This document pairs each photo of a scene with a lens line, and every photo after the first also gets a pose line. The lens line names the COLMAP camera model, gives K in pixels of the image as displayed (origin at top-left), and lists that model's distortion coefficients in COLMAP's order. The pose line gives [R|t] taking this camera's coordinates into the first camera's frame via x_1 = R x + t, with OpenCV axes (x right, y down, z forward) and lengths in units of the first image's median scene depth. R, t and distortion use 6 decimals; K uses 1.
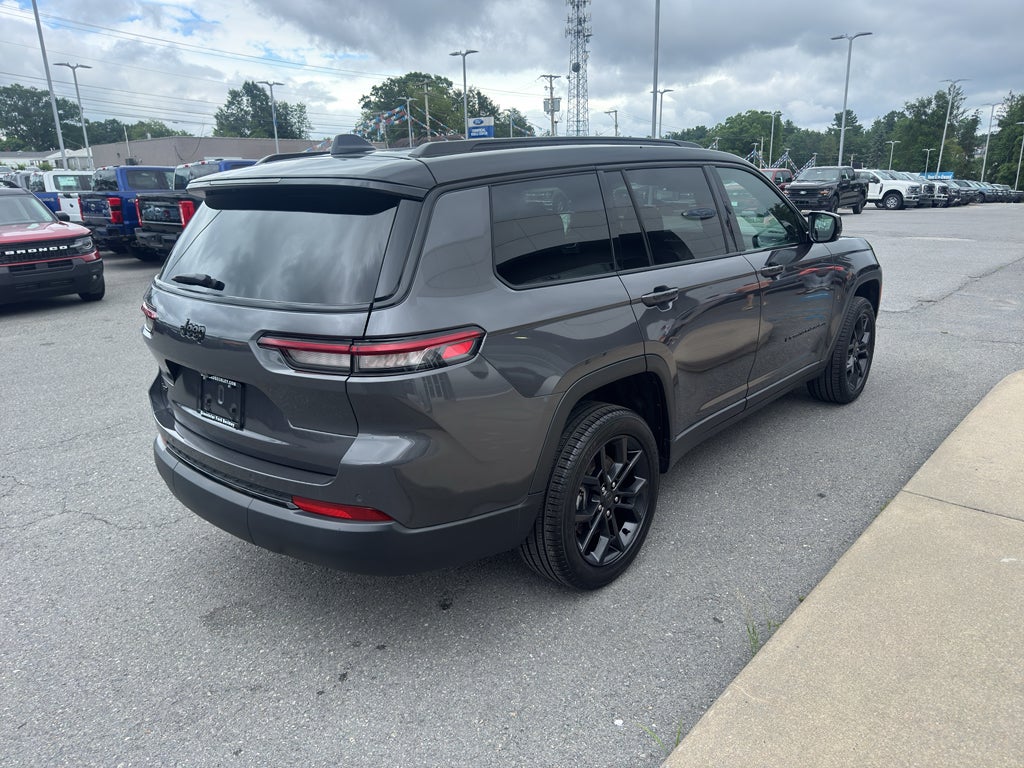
lens RADIAL K [[719.6, 0, 525.9], [0, 719.6, 399.4], [0, 0, 1]] dist [0.034330, -0.039338]
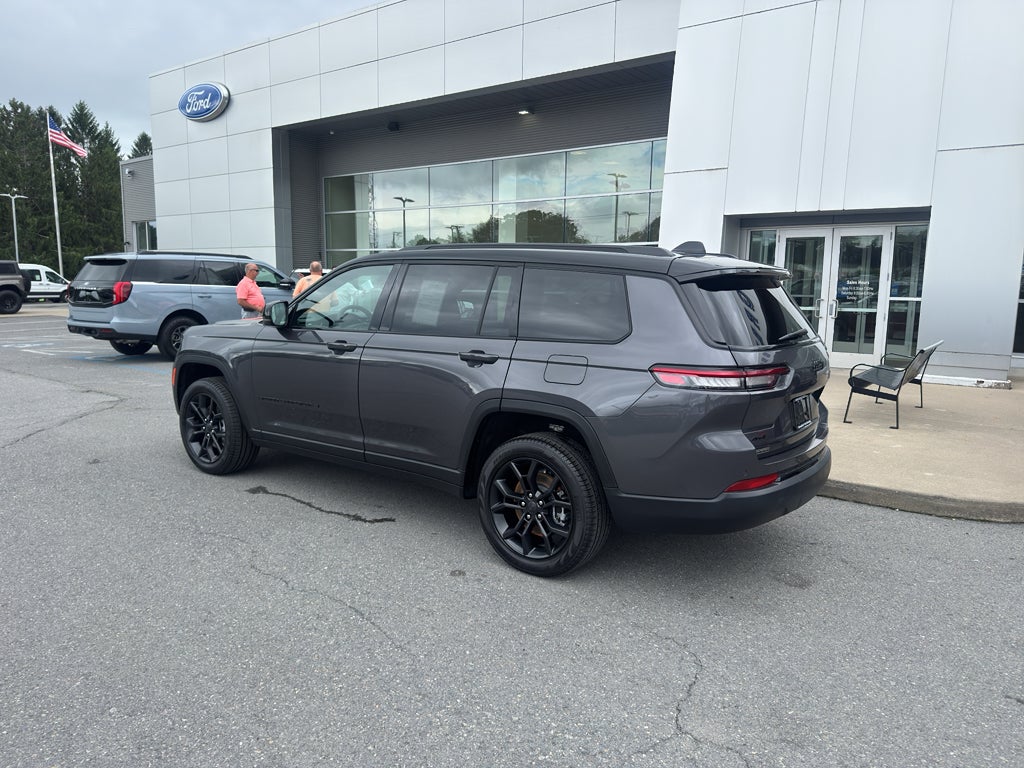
lens RADIAL K [[724.8, 0, 526.9], [0, 724.8, 378.7], [0, 0, 1]] dist [0.036684, -0.047851]
pose [[-0.088590, -0.106771, 0.990329, -0.920159], [0.272457, 0.953723, 0.127197, -0.202731], [-0.958081, 0.281090, -0.055400, 0.795455]]
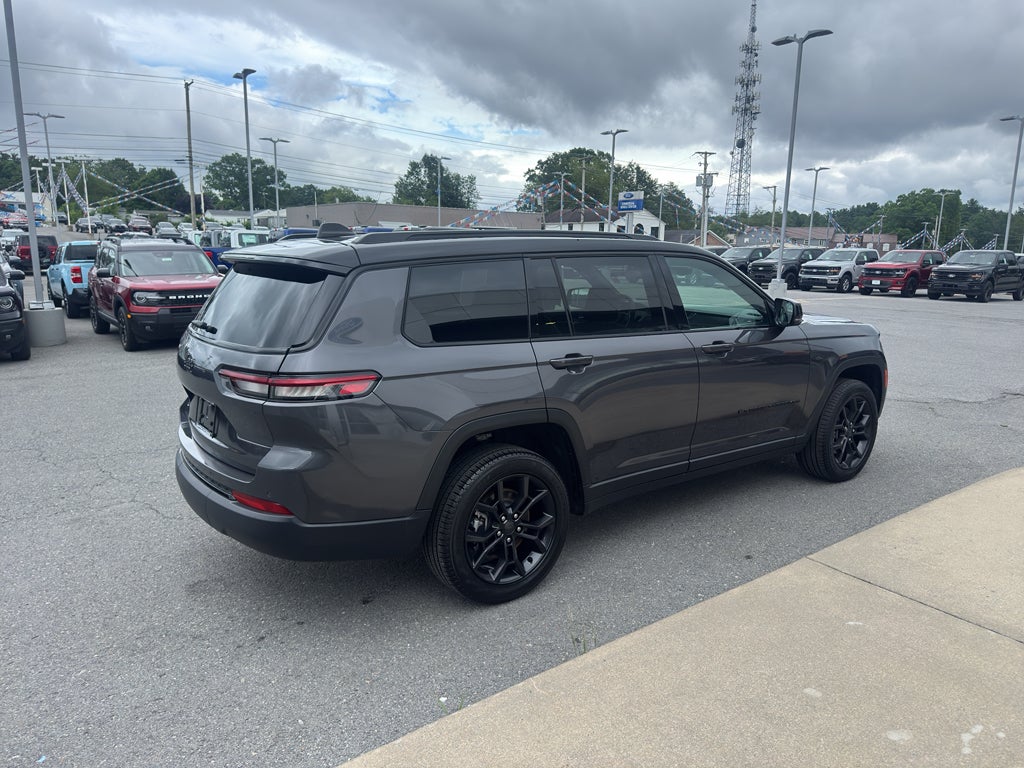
lens RADIAL K [[719.6, 0, 534.2], [0, 719.6, 400.8], [0, 0, 1]] dist [0.034330, -0.039338]
pose [[0.979039, 0.076102, -0.188921, 0.201964], [-0.092169, 0.992703, -0.077758, 0.010725], [0.181625, 0.093541, 0.978909, -0.094317]]
